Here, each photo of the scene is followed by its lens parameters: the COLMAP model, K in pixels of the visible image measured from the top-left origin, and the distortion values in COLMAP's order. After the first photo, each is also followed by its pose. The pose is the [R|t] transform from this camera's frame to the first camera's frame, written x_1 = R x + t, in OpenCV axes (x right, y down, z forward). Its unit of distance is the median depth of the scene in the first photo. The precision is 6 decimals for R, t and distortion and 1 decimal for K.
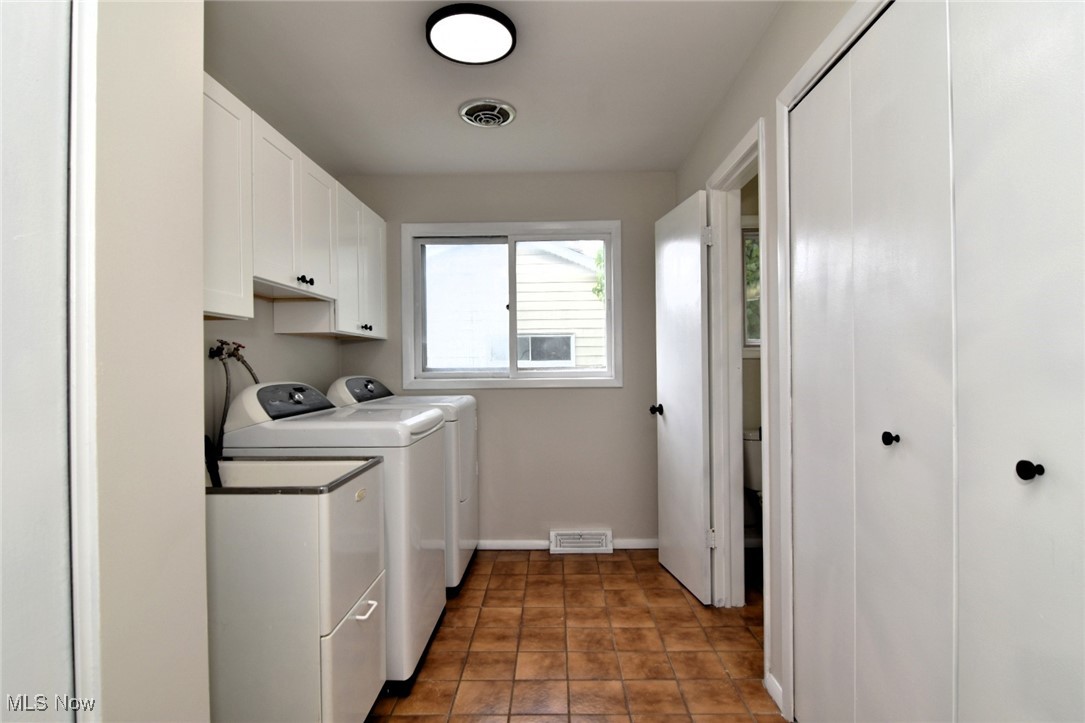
lens RADIAL K [[556.2, 0, 542.5], [0, 556.2, 361.5], [0, 0, 1]] dist [-0.003058, -0.017003]
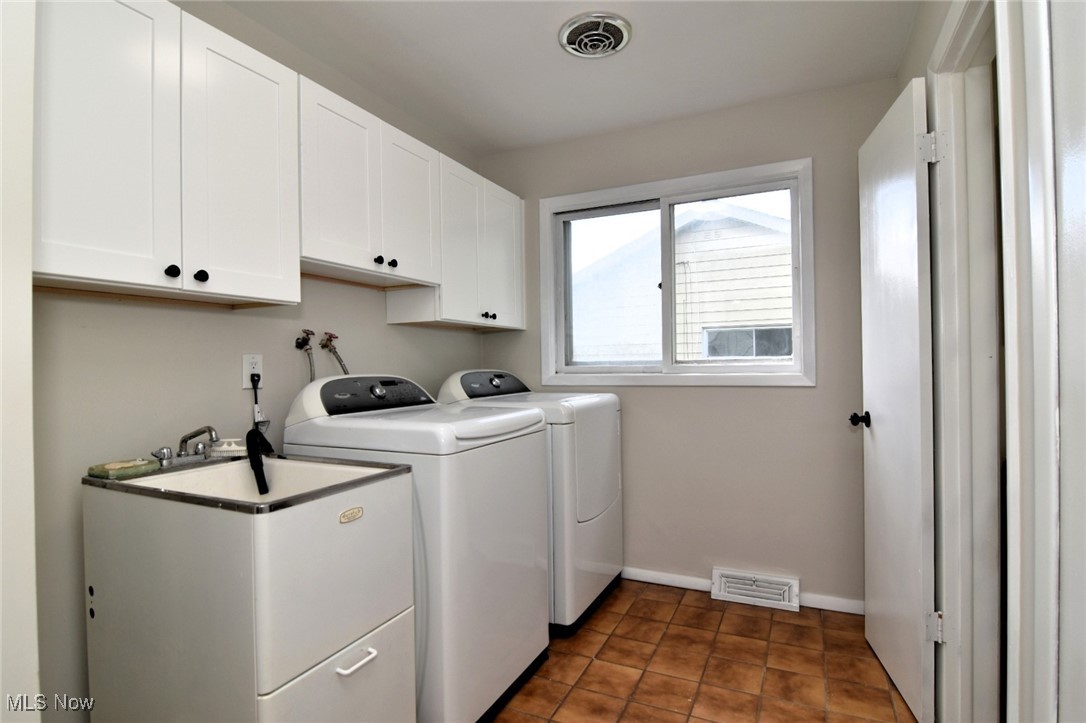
lens RADIAL K [[556.7, 0, 543.0], [0, 556.7, 361.5], [0, 0, 1]] dist [-0.003058, -0.017003]
pose [[0.909268, -0.003530, -0.416196, 0.143200], [0.004953, 0.999985, 0.002338, 0.011870], [0.416181, -0.004187, 0.909272, 0.222864]]
